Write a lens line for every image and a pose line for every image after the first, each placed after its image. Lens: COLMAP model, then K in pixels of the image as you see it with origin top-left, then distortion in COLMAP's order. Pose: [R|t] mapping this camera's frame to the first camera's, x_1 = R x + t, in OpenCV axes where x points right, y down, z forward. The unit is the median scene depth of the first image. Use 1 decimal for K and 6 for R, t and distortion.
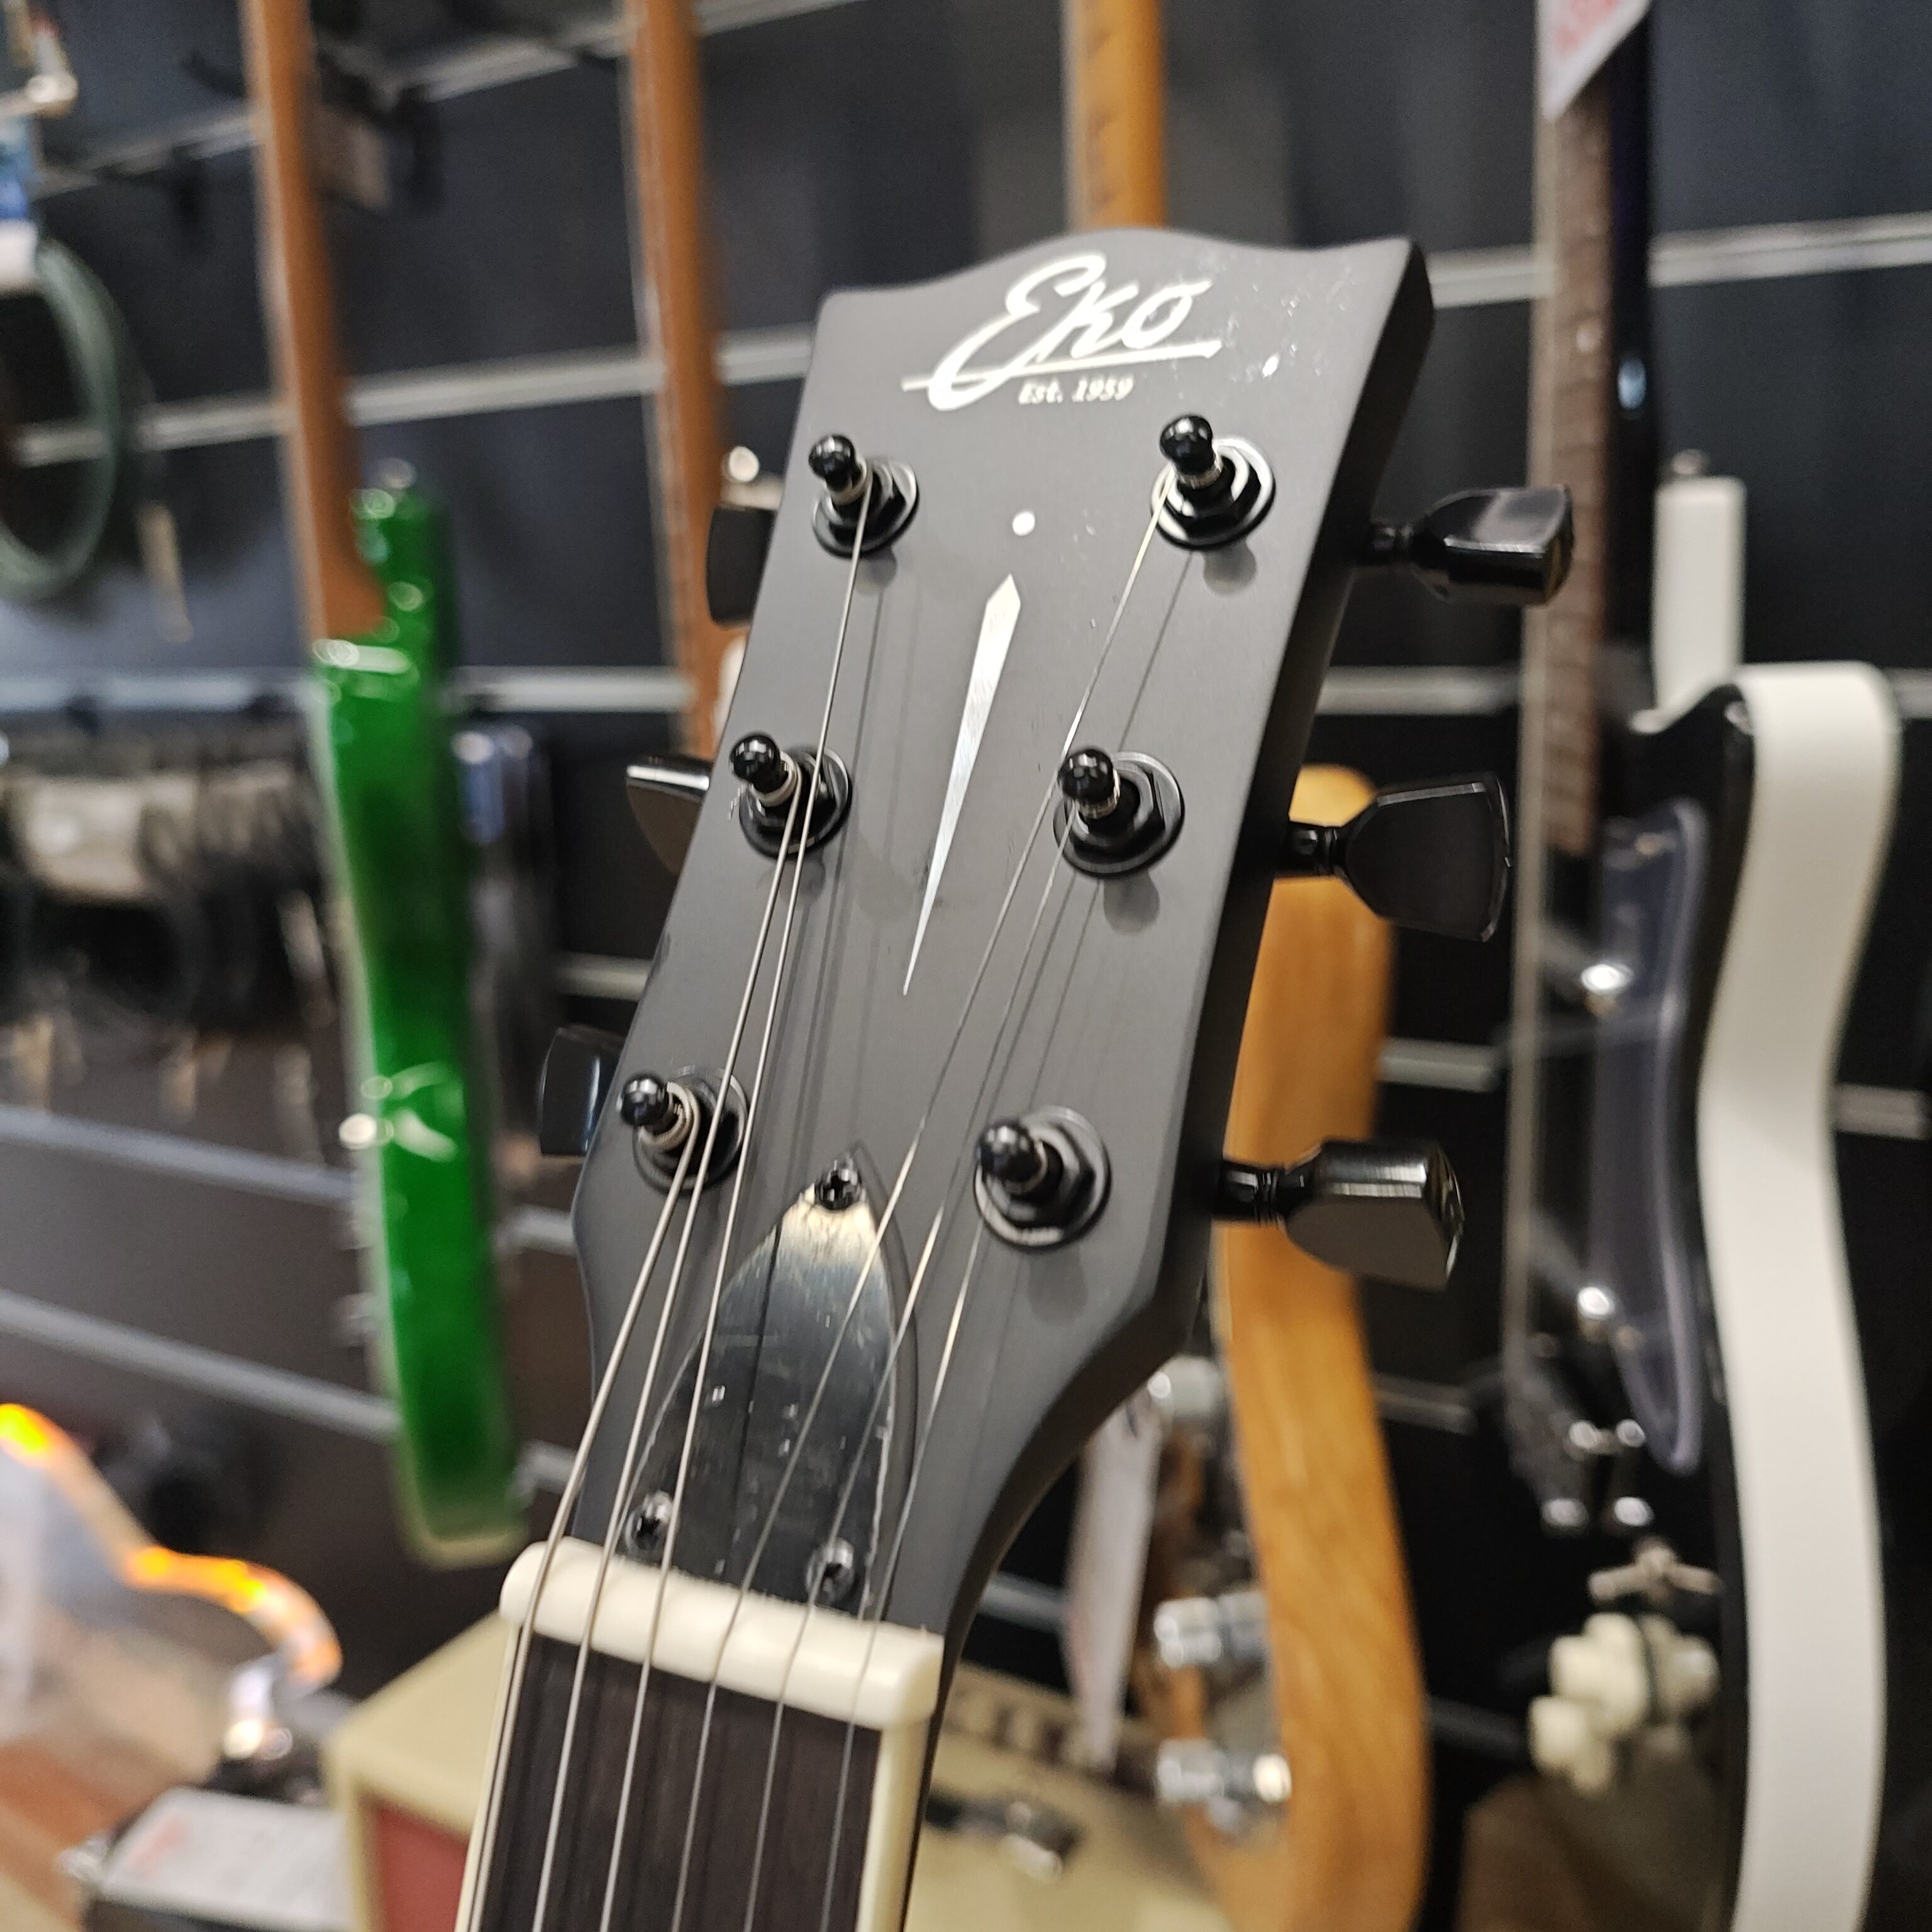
lens RADIAL K [[1899.8, 0, 966.0], [0, 1899.8, 966.0], [0, 0, 1]] dist [0.005740, 0.006600]
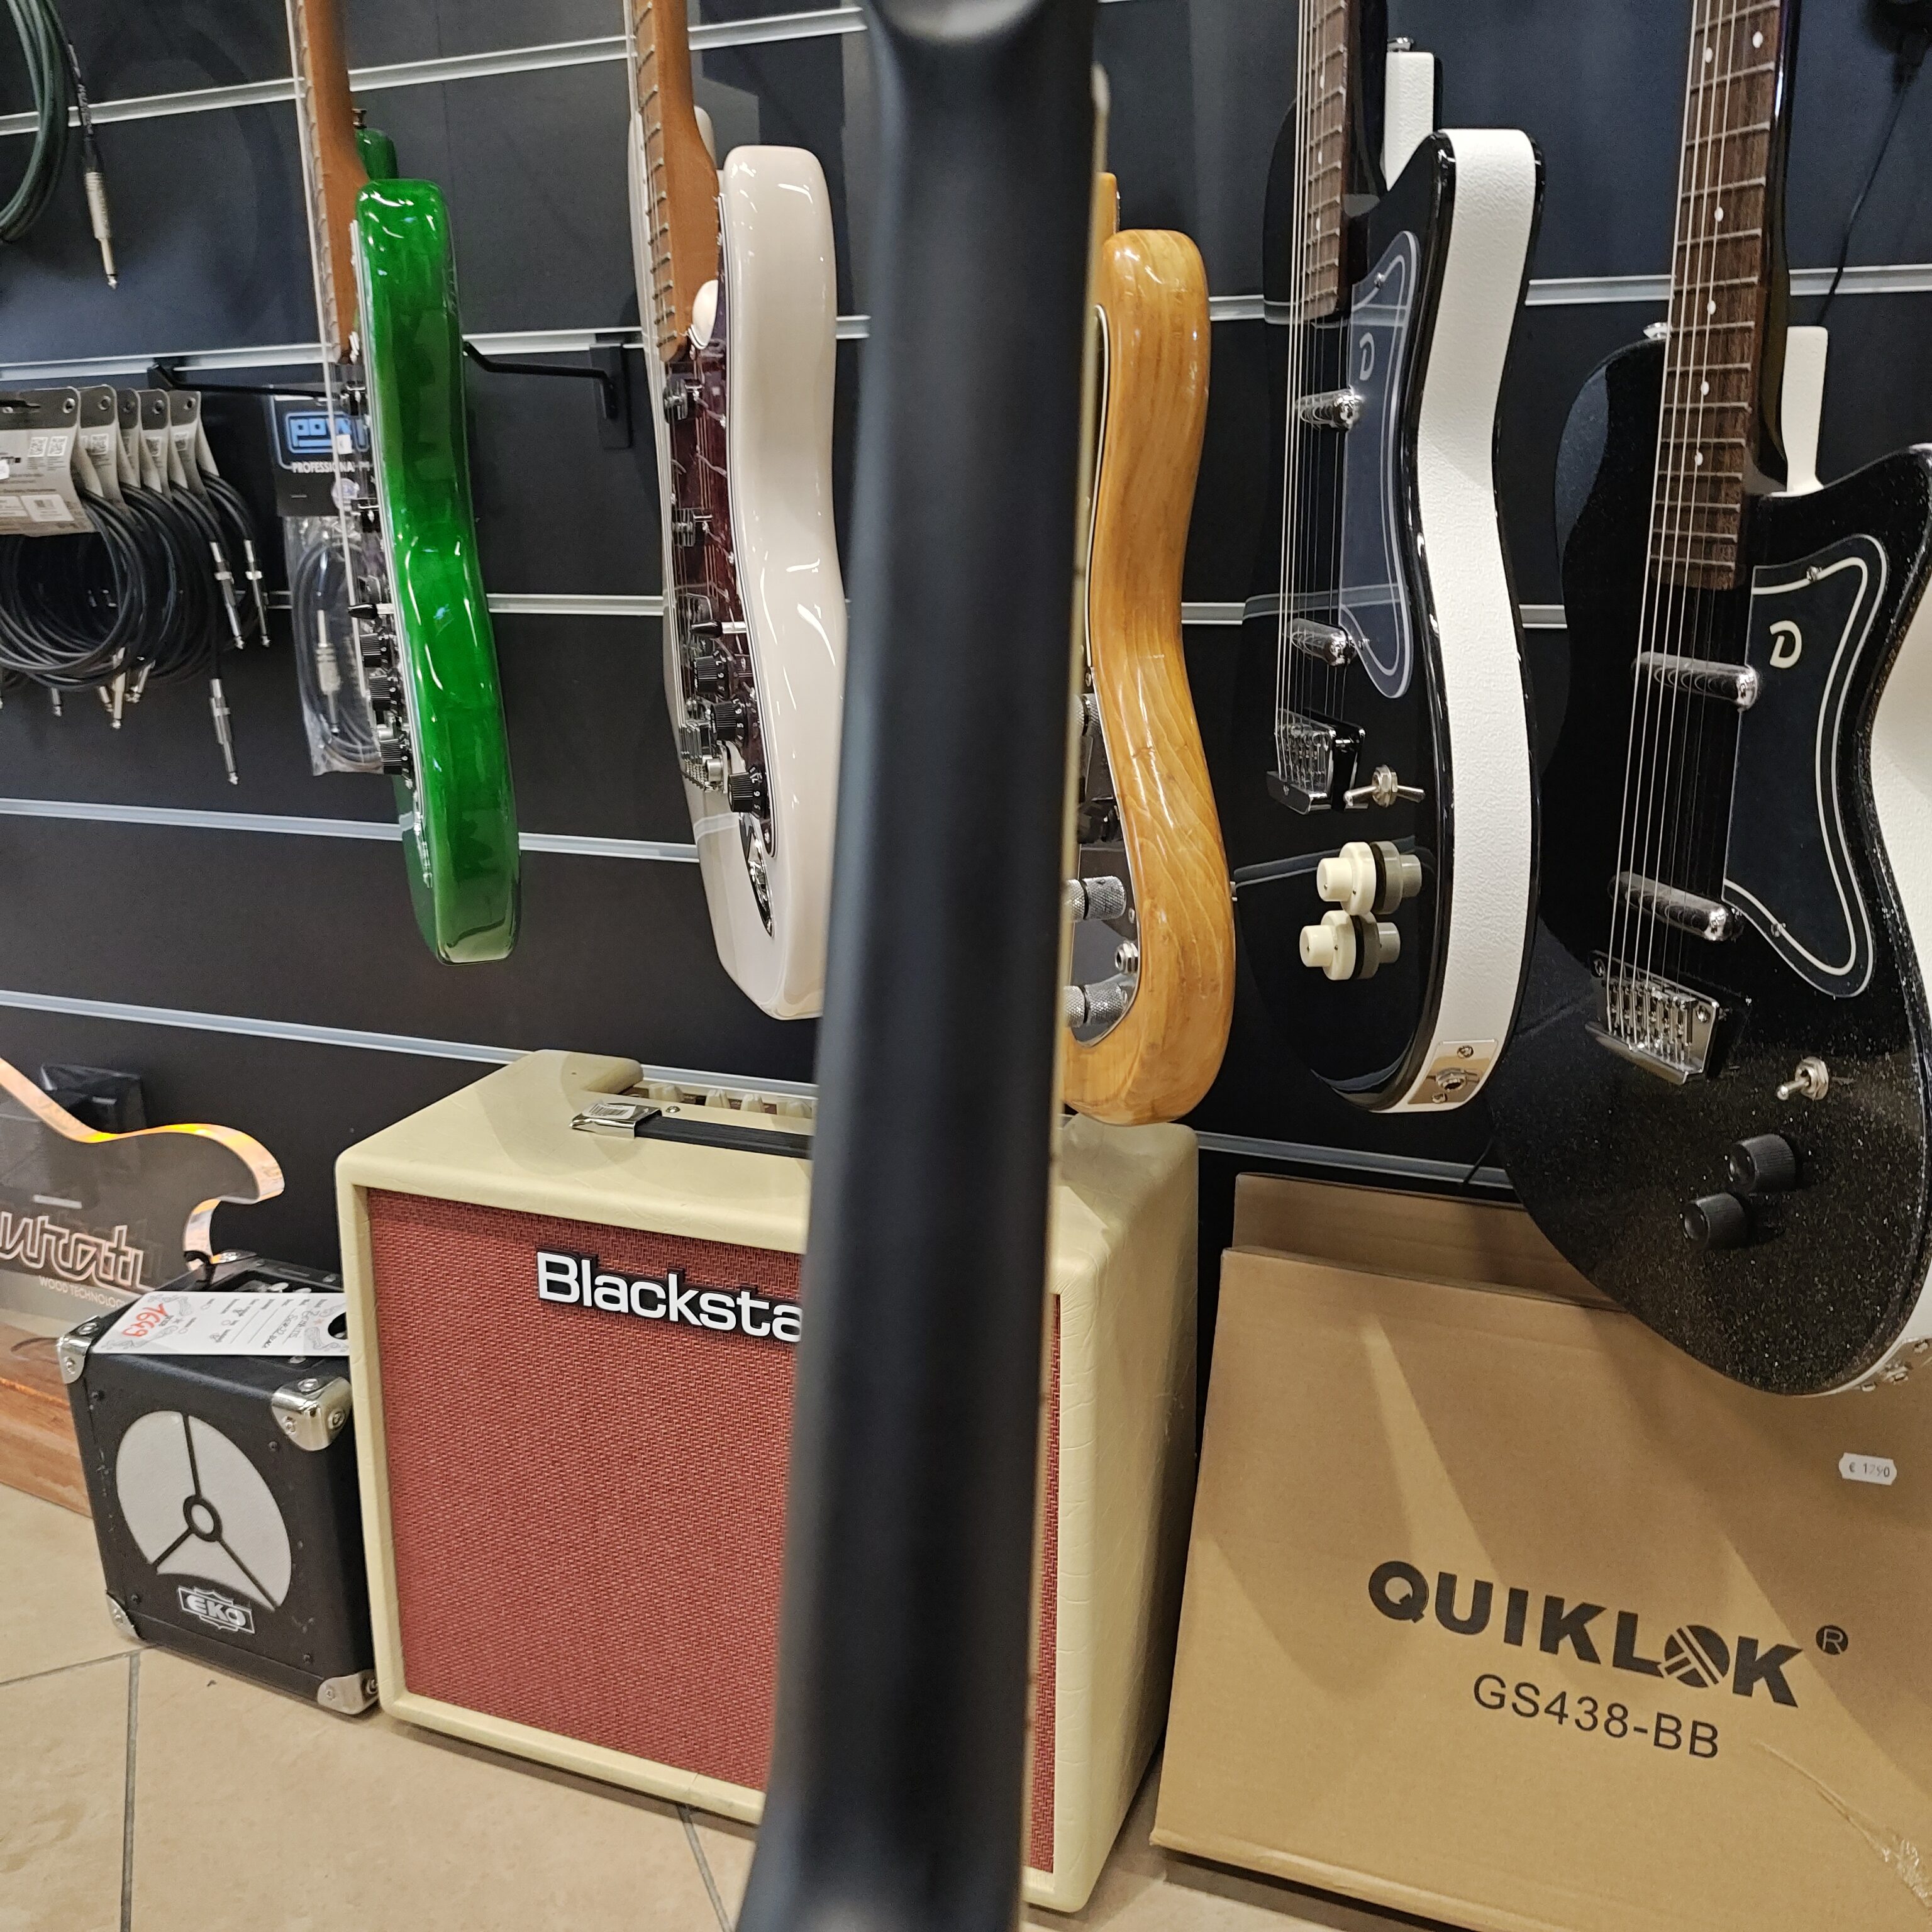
lens RADIAL K [[1767.2, 0, 966.0], [0, 1767.2, 966.0], [0, 0, 1]] dist [0.067225, -0.167971]
pose [[0.986121, -0.029994, 0.163296, -0.186537], [0.020358, 0.997969, 0.060368, 0.354975], [-0.164775, -0.056206, 0.984728, -0.309148]]
